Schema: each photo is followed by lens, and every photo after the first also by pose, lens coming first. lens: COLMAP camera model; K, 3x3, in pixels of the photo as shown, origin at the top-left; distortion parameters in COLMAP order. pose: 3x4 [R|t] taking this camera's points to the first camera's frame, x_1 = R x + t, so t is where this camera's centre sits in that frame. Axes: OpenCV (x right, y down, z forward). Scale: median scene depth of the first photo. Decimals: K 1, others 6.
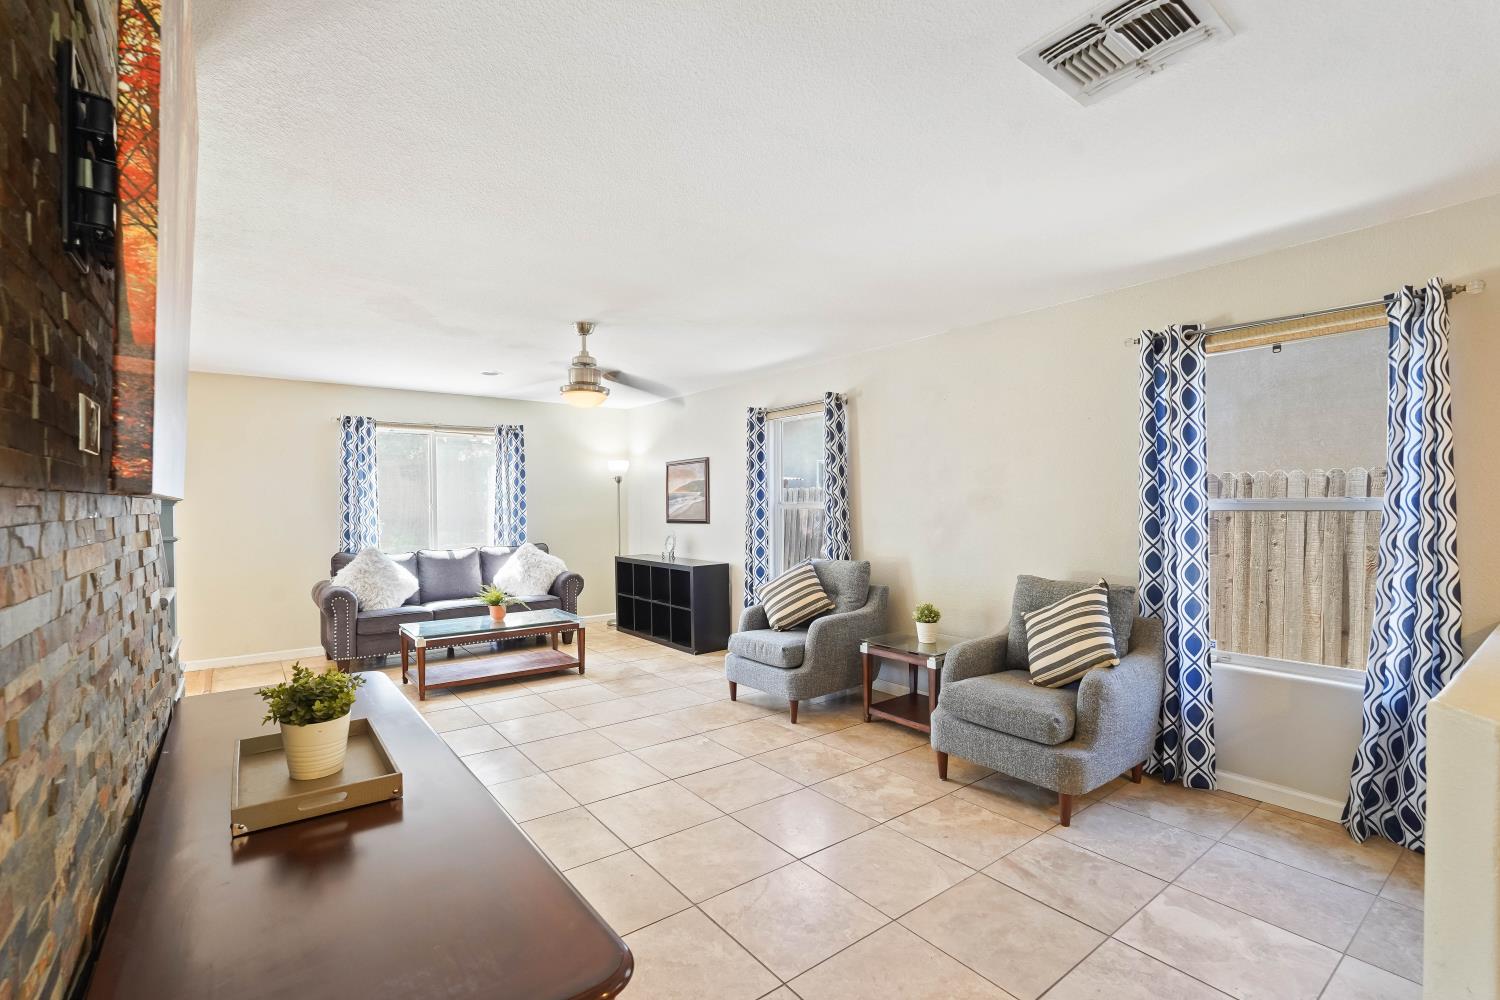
lens RADIAL K [[664.9, 0, 736.8], [0, 664.9, 503.5], [0, 0, 1]] dist [-0.005483, 0.003090]
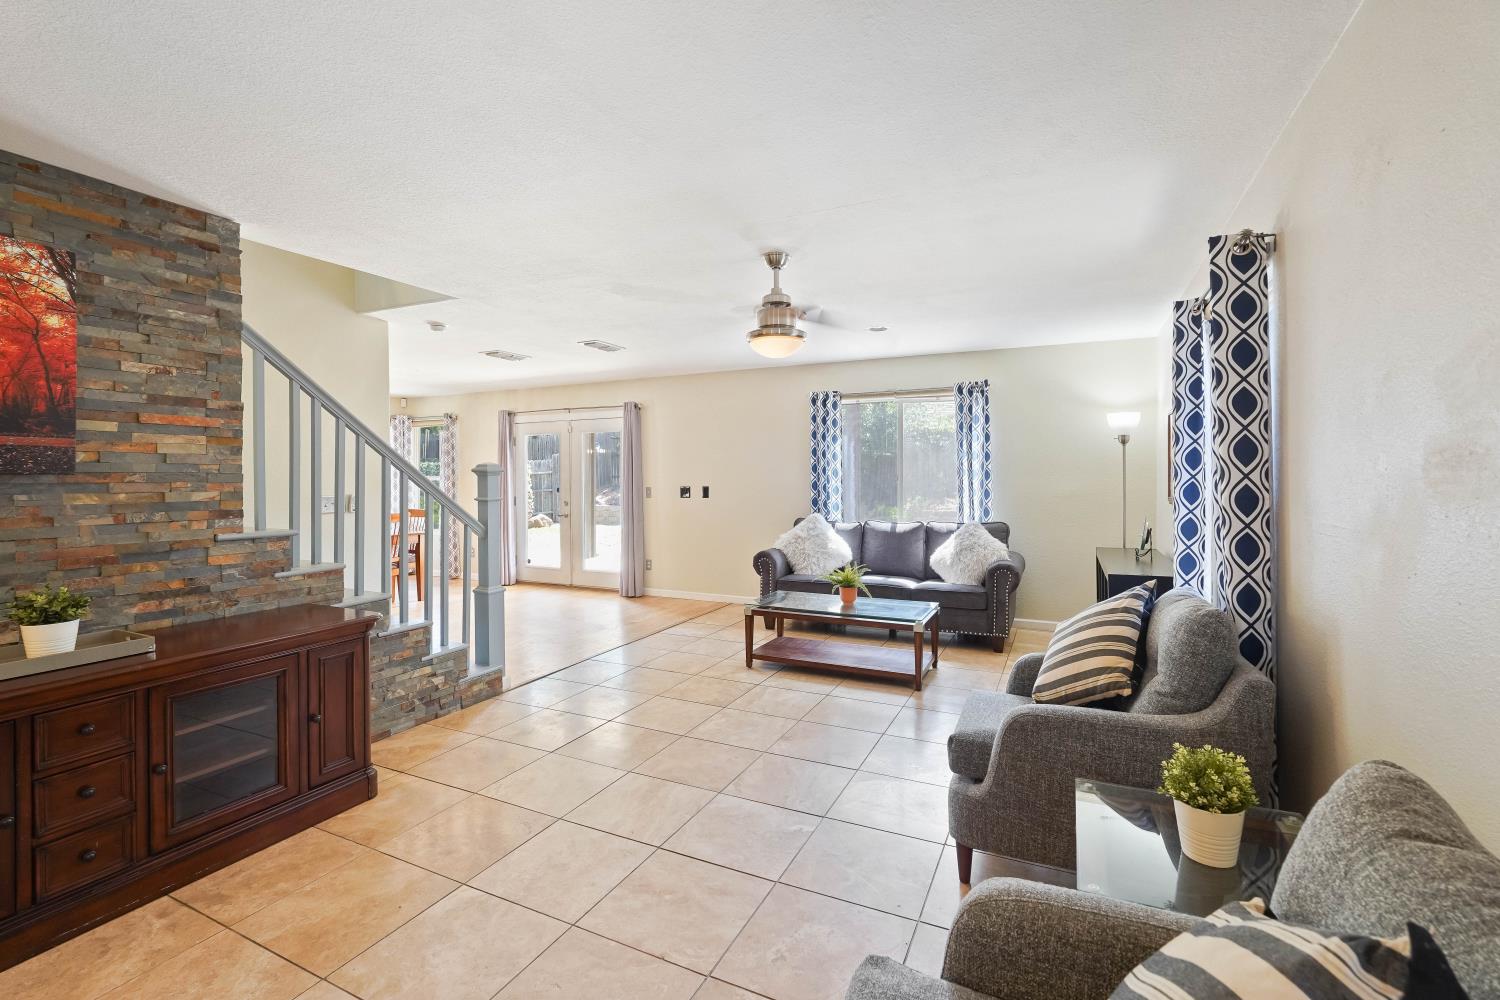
lens RADIAL K [[664.9, 0, 751.6], [0, 664.9, 473.6], [0, 0, 1]] dist [-0.005483, 0.003090]
pose [[0.462468, 0.001457, -0.886635, 0.378373], [0.000769, 0.999998, 0.002045, -0.001891], [0.886636, -0.001628, 0.462465, 0.468236]]
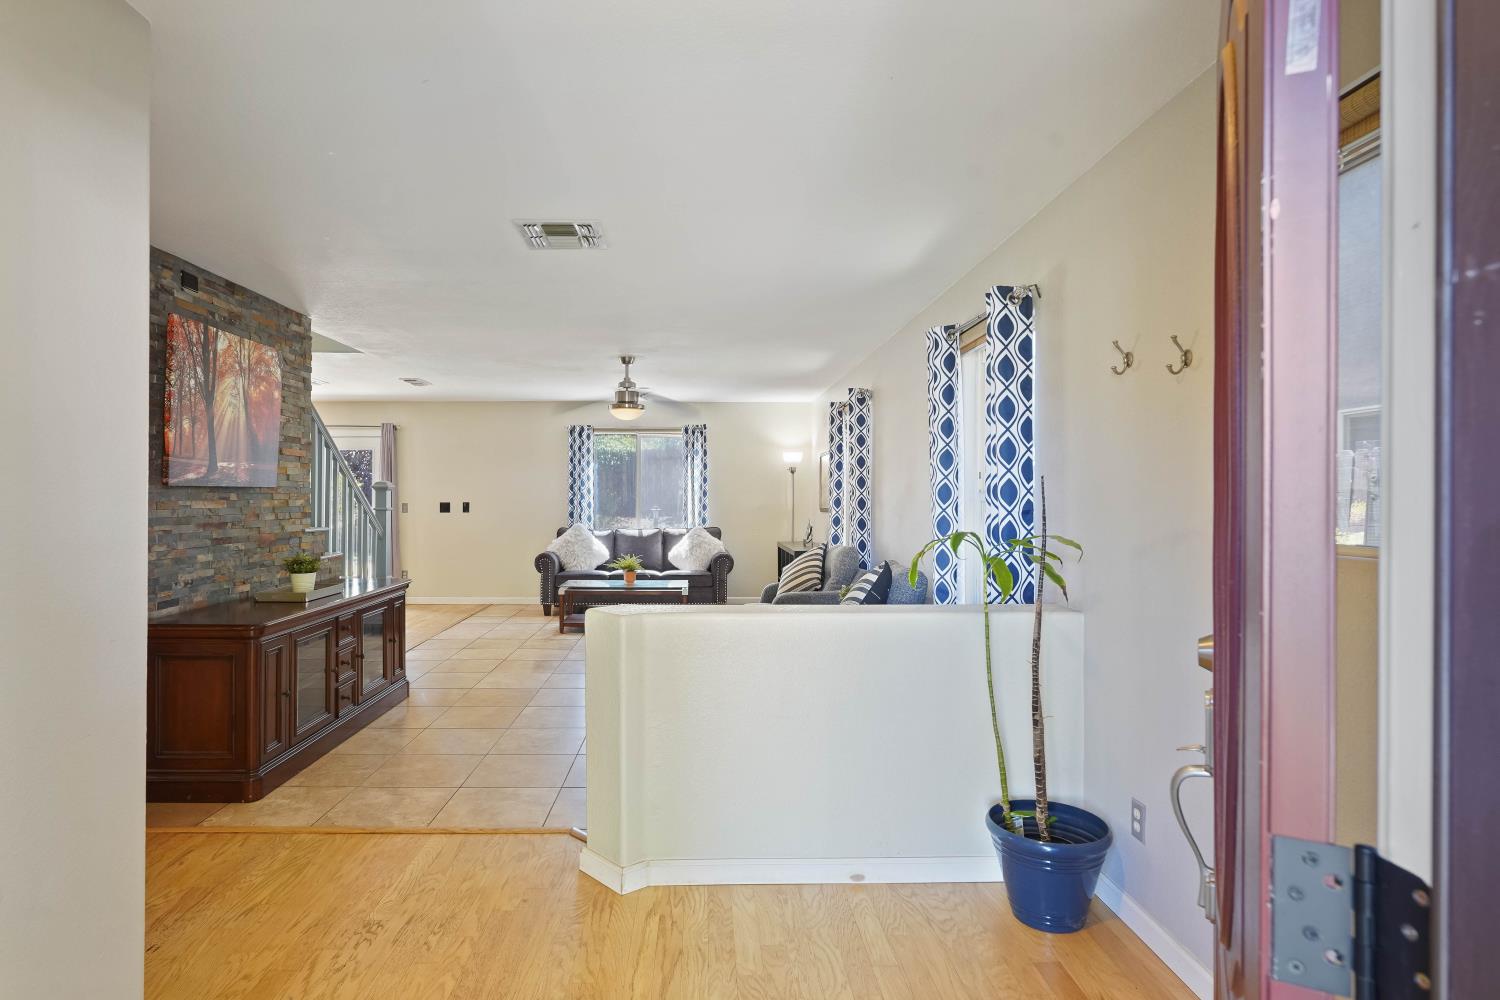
lens RADIAL K [[792.9, 0, 722.2], [0, 792.9, 483.1], [0, 0, 1]] dist [-0.000366, -0.000021]
pose [[0.818378, -0.001425, -0.574679, 0.659501], [-0.006888, 0.999901, -0.012288, 0.001490], [0.574639, 0.014015, 0.818287, -0.145742]]
